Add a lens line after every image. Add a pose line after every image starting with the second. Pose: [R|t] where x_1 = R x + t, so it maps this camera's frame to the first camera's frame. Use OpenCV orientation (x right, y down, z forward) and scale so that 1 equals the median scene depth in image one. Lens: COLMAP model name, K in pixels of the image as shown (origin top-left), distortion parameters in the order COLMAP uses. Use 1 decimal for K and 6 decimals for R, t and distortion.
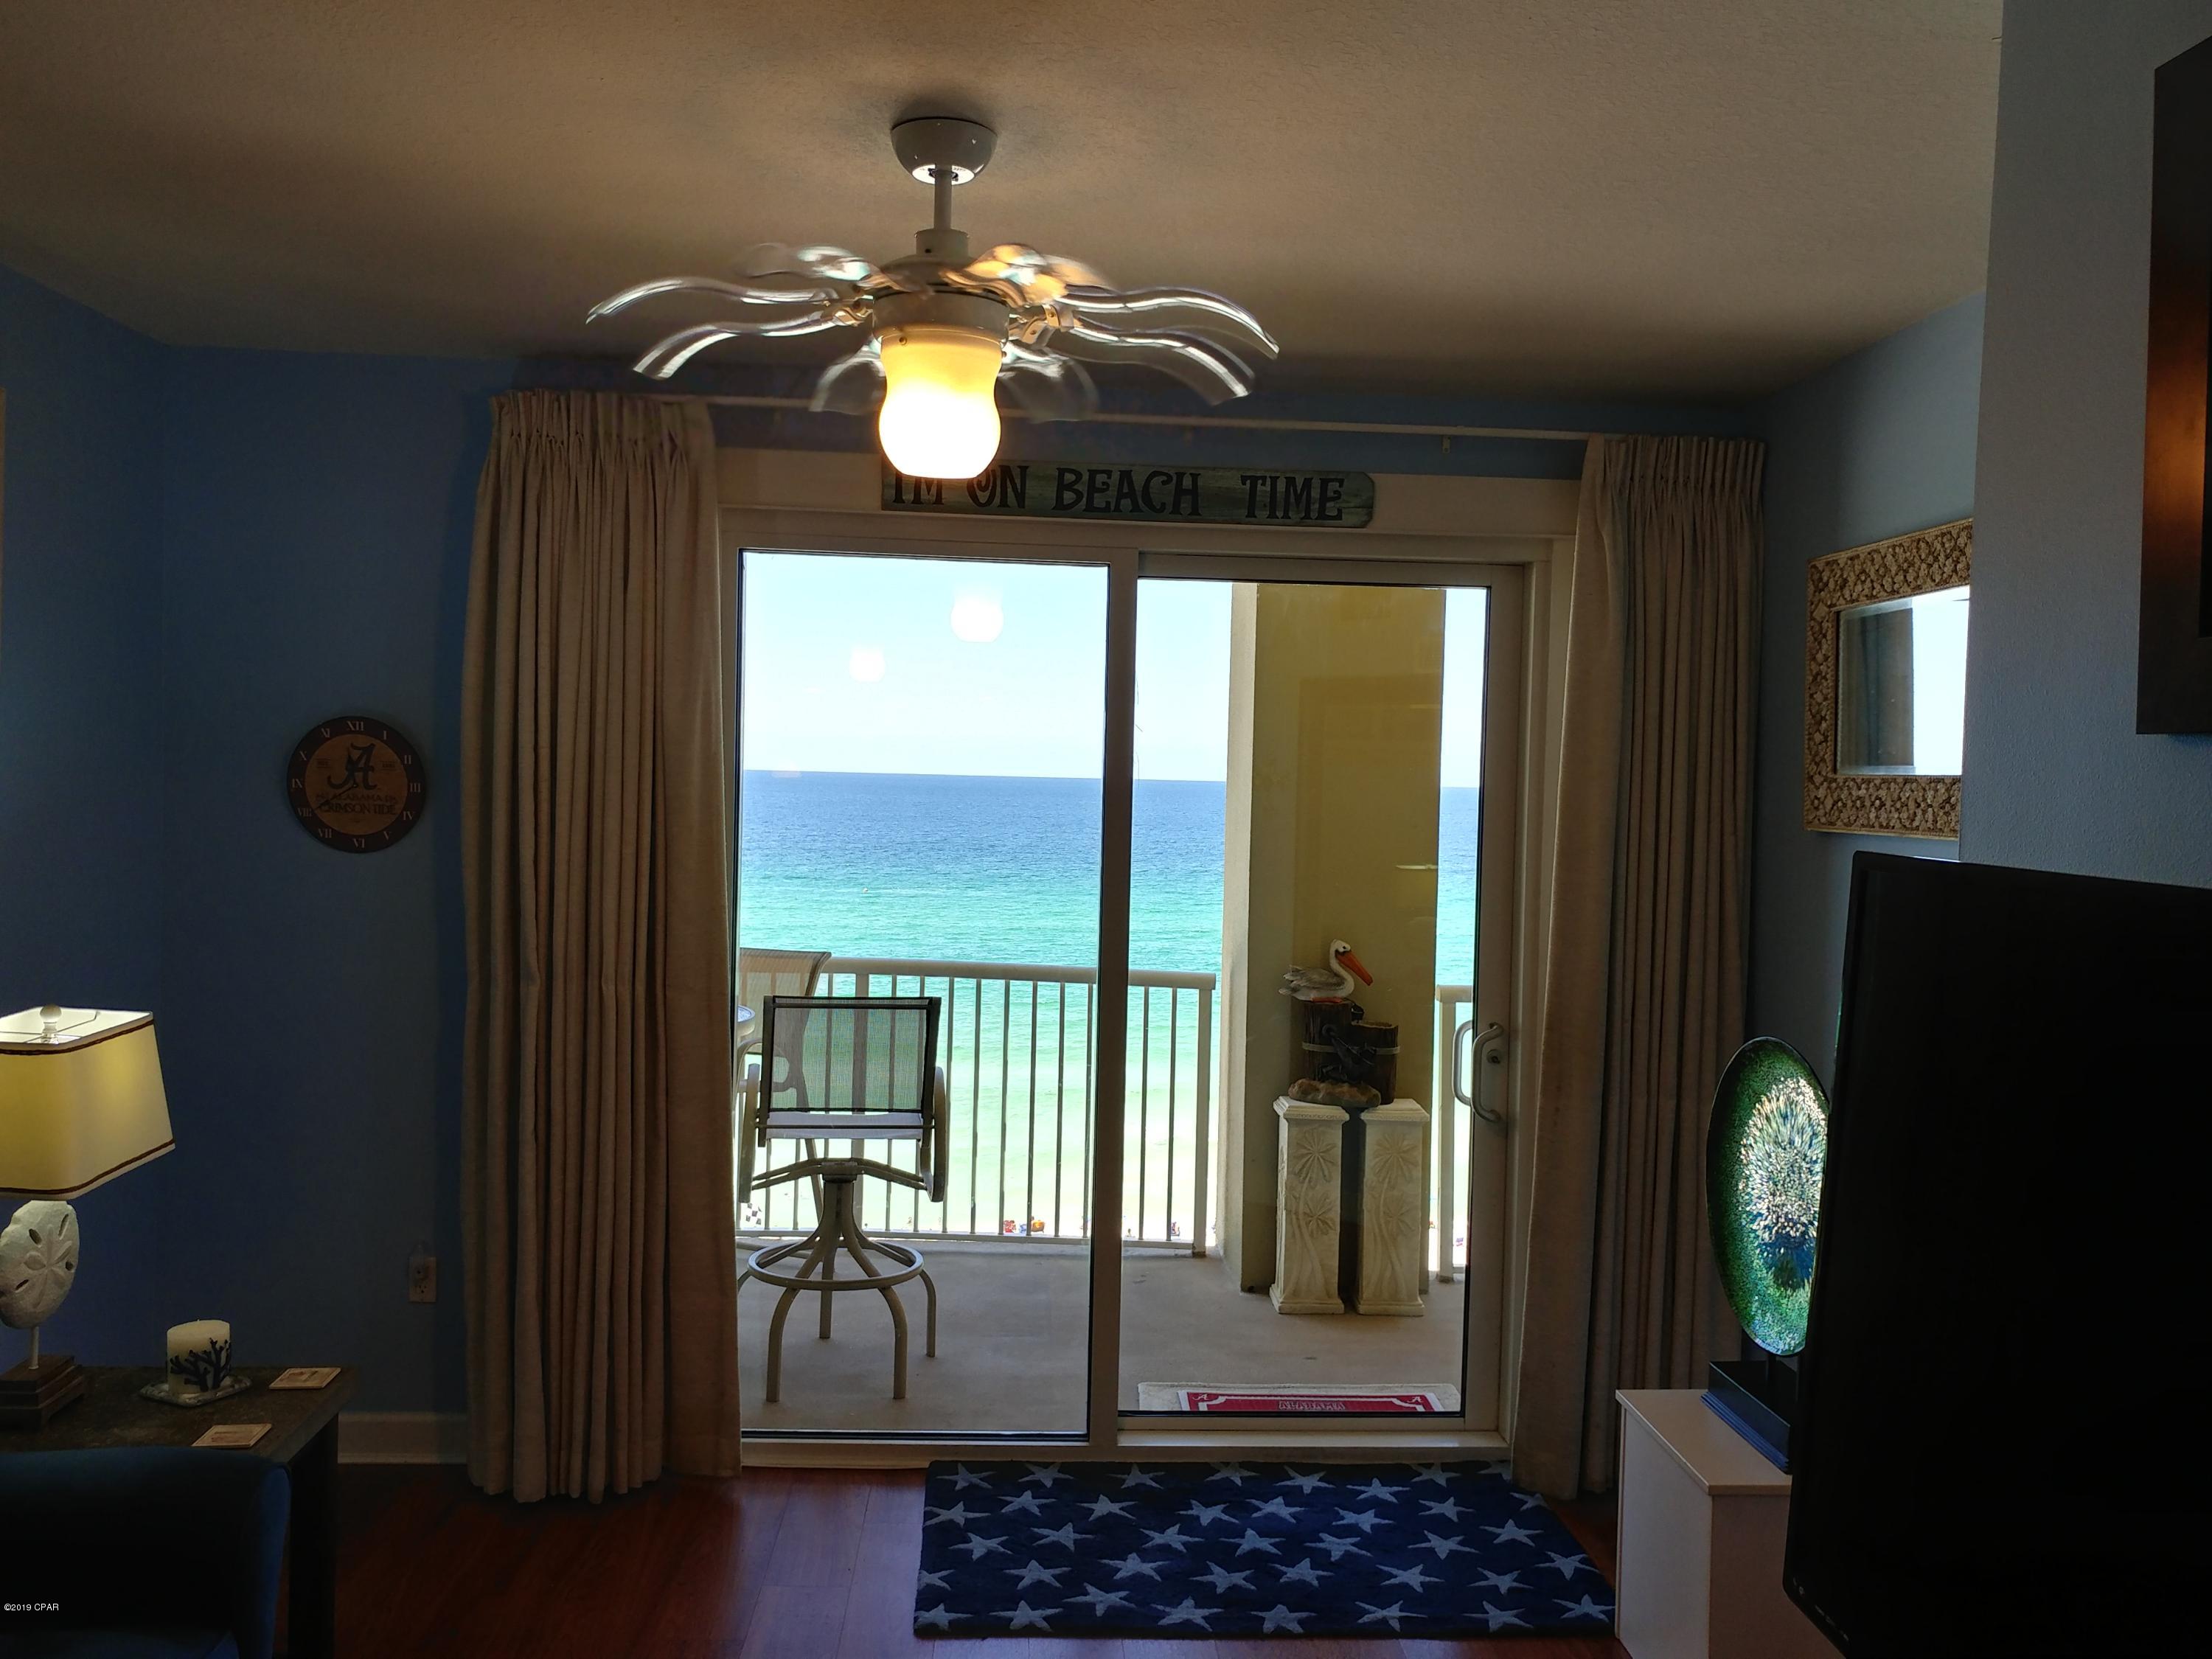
lens RADIAL K [[1821.3, 0, 1112.1], [0, 1821.3, 816.4], [0, 0, 1]] dist [-0.008132, -0.008401]
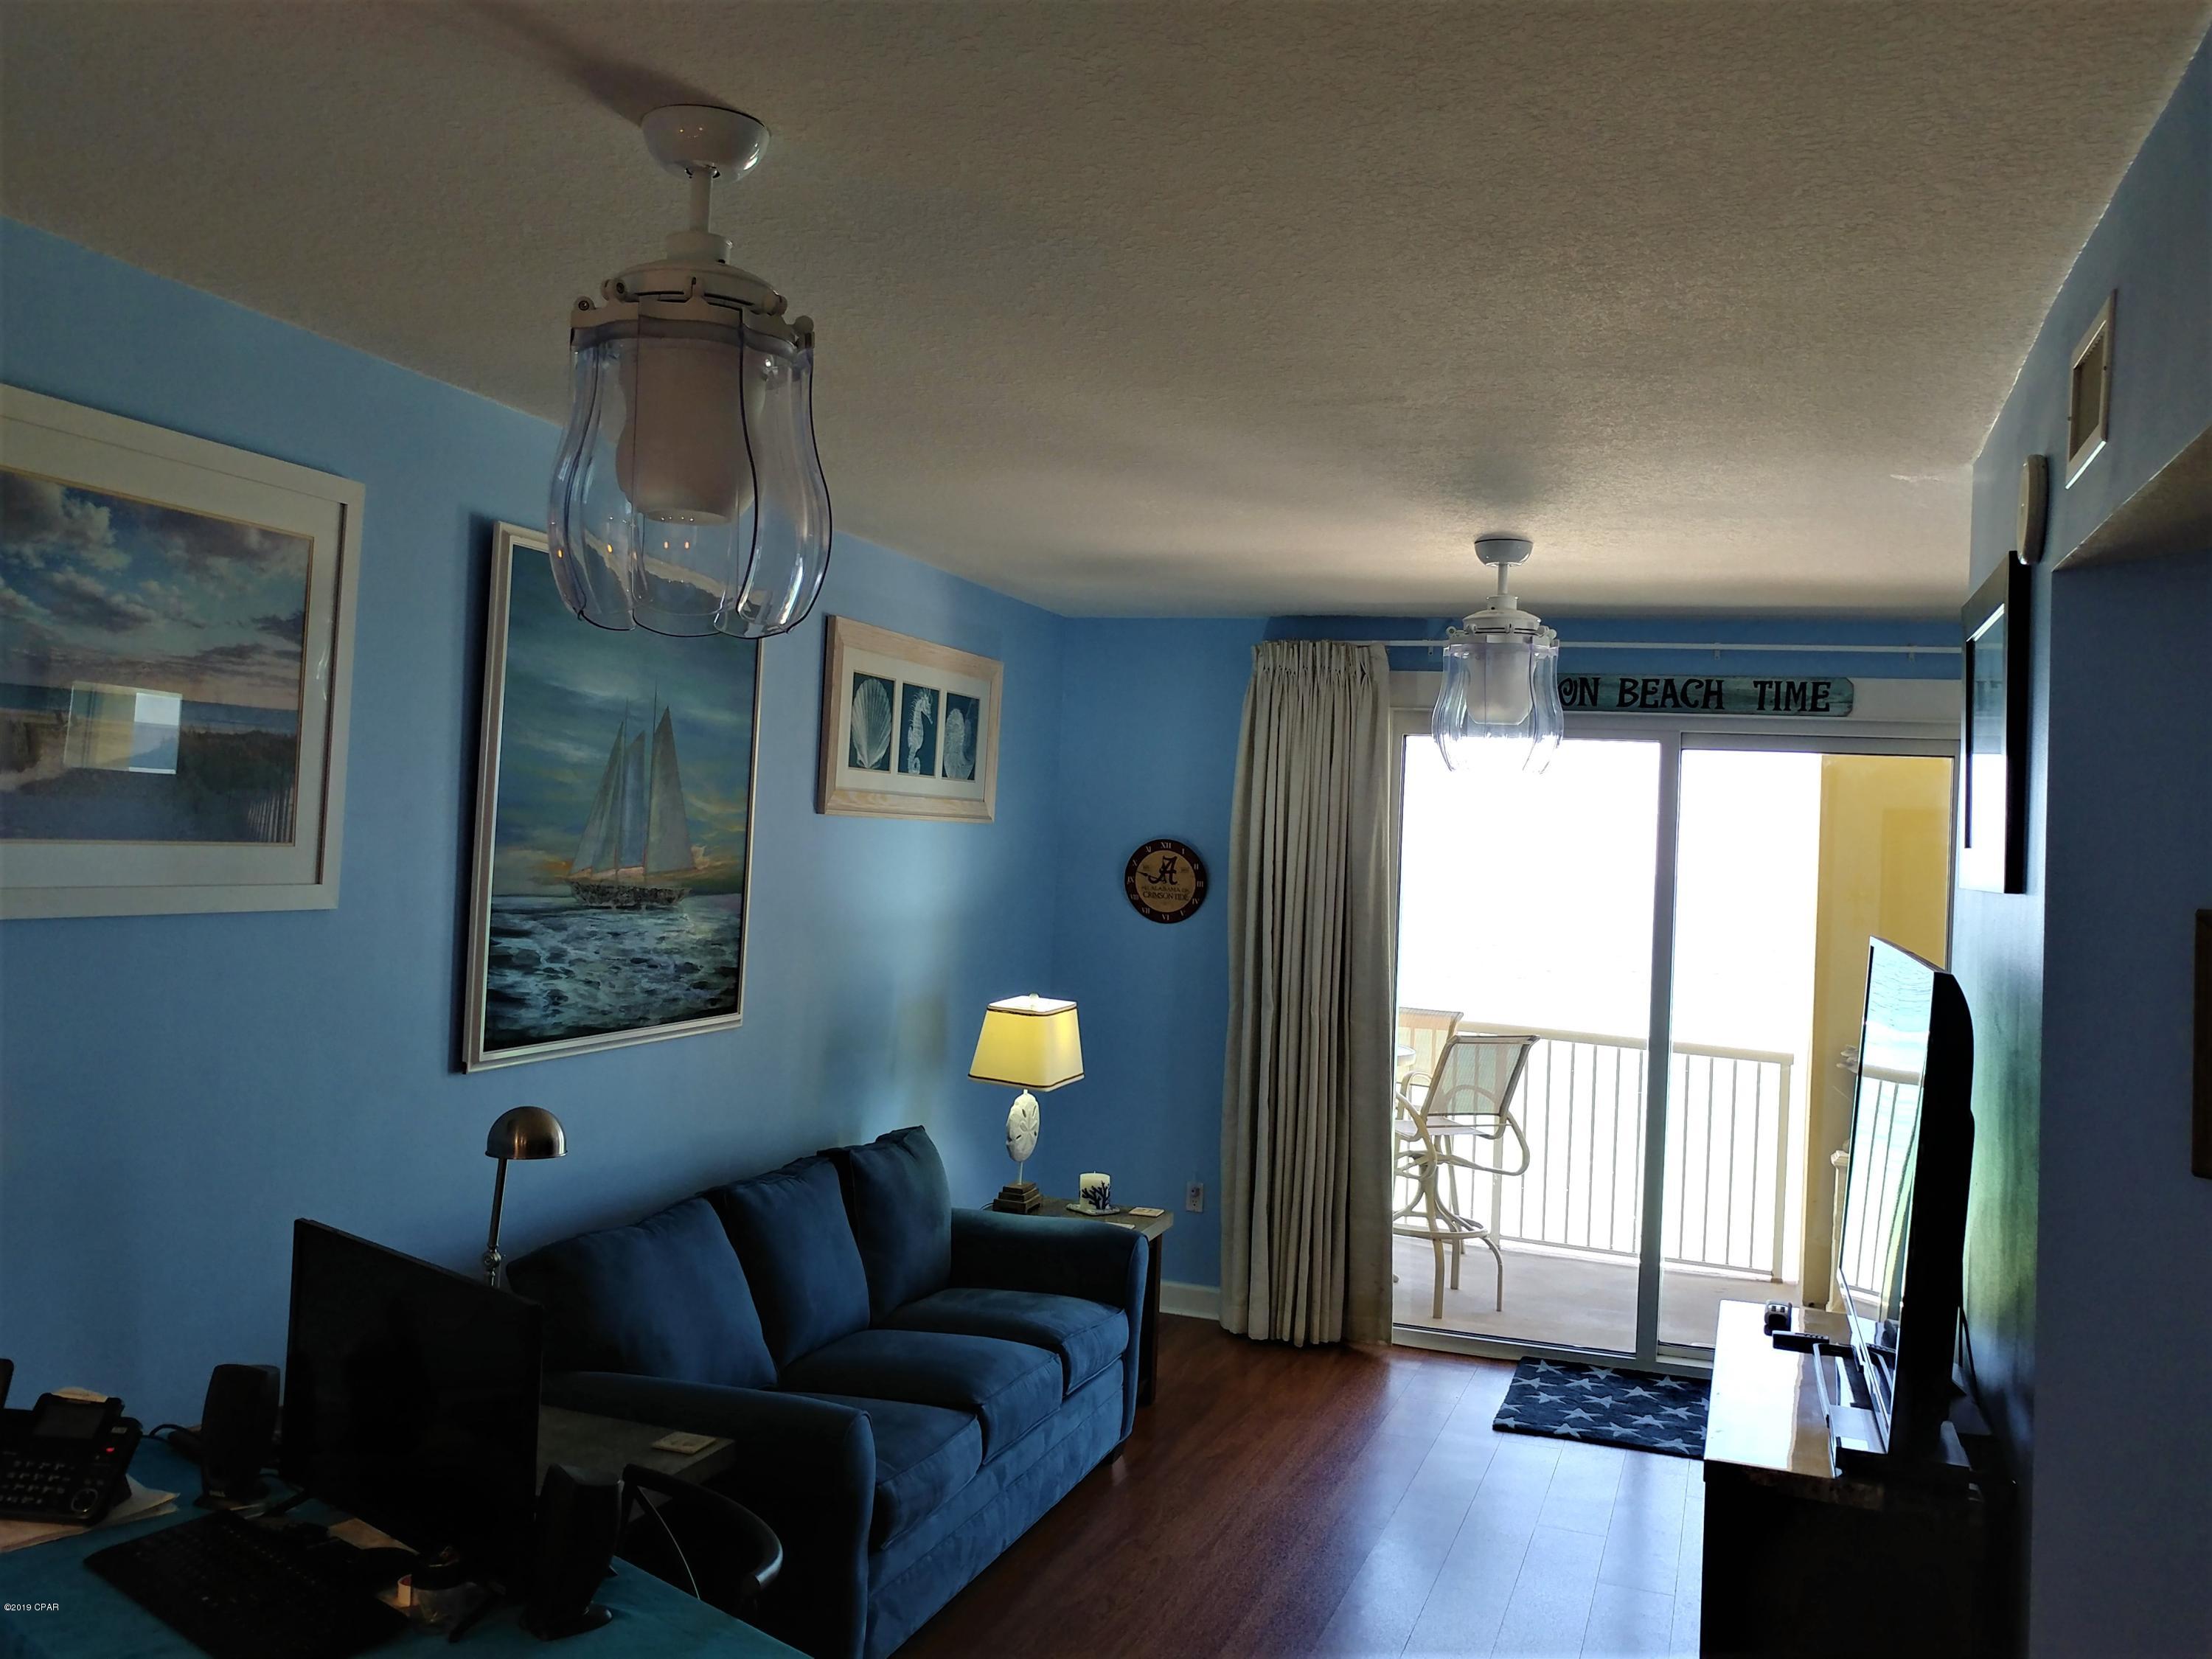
lens RADIAL K [[1882.6, 0, 1057.3], [0, 1882.6, 786.9], [0, 0, 1]] dist [0.124933, -0.563413]
pose [[0.918779, 0.005594, -0.394733, 0.158415], [-0.031852, 0.997690, -0.059999, 0.002453], [0.393485, 0.067699, 0.916835, -0.583507]]
